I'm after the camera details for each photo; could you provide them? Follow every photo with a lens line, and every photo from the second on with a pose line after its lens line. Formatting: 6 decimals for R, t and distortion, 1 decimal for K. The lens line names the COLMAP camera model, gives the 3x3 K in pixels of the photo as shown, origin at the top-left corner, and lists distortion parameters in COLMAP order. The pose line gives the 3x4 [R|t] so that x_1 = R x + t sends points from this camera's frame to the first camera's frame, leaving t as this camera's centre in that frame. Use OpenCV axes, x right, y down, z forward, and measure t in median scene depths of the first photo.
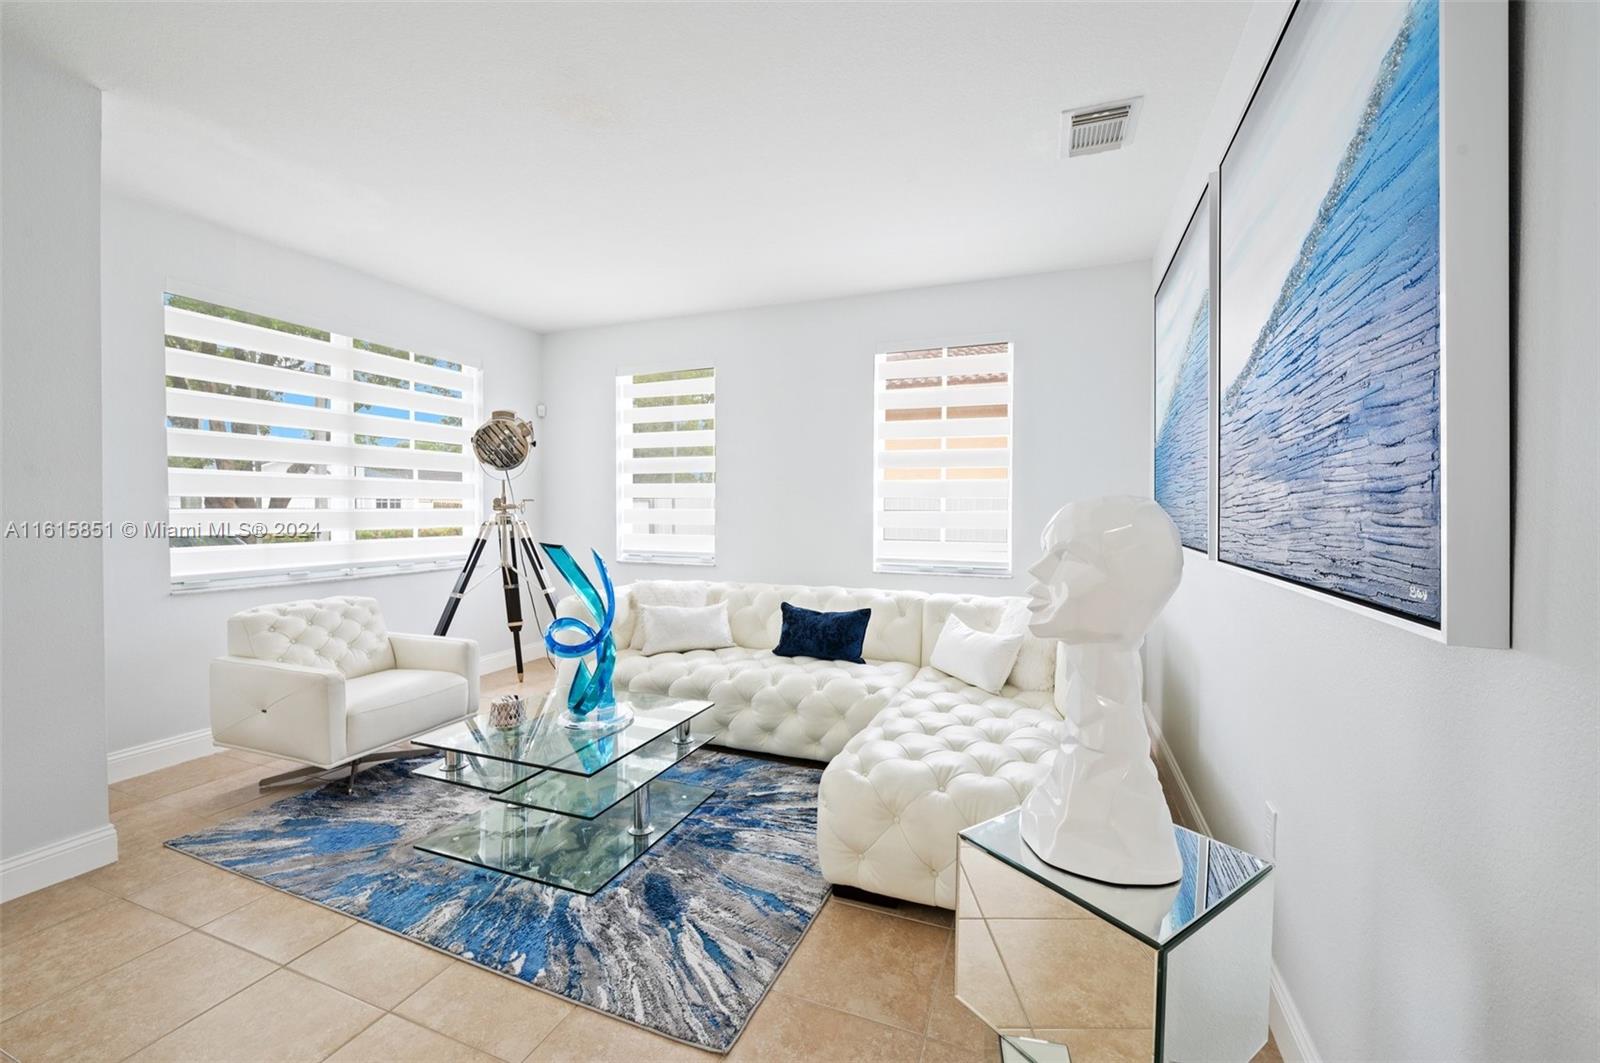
lens RADIAL K [[641.0, 0, 808.4], [0, 641.0, 517.1], [0, 0, 1]] dist [-0.009296, -0.000062]
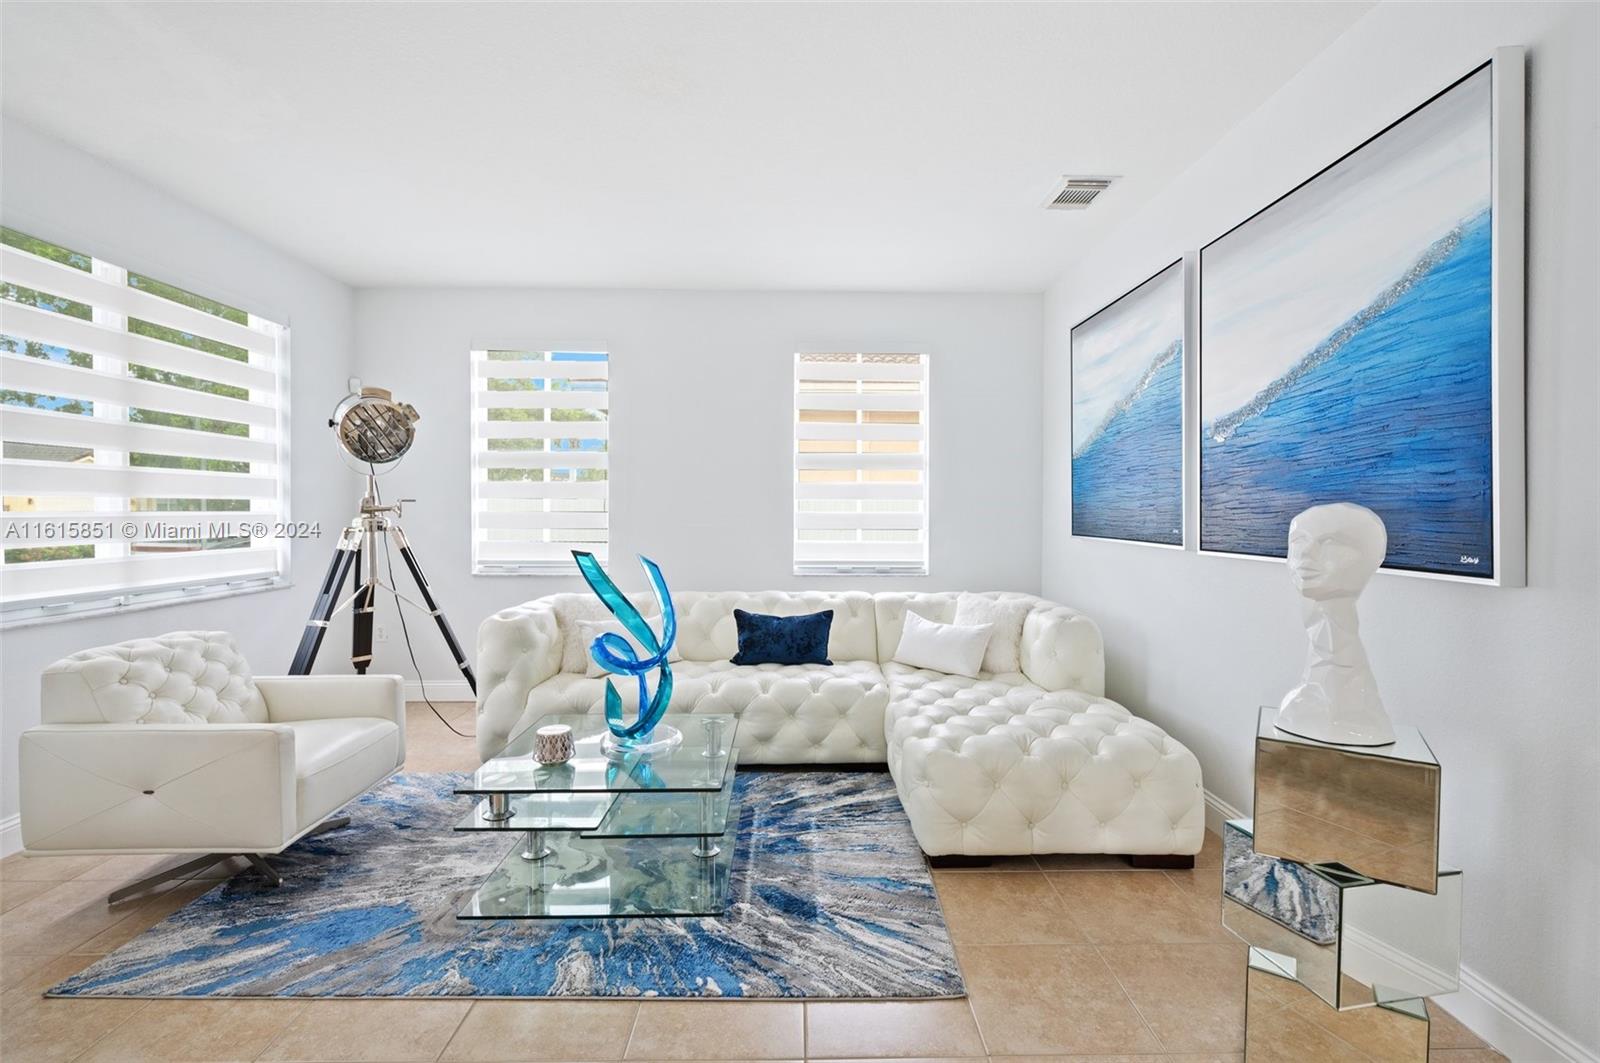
lens RADIAL K [[722.8, 0, 802.0], [0, 722.8, 515.4], [0, 0, 1]] dist [-0.009035, -0.000195]
pose [[0.923630, -0.003389, 0.383269, -0.469489], [0.005666, 0.999972, -0.004812, -0.000963], [-0.383242, 0.006616, 0.923624, -0.036296]]
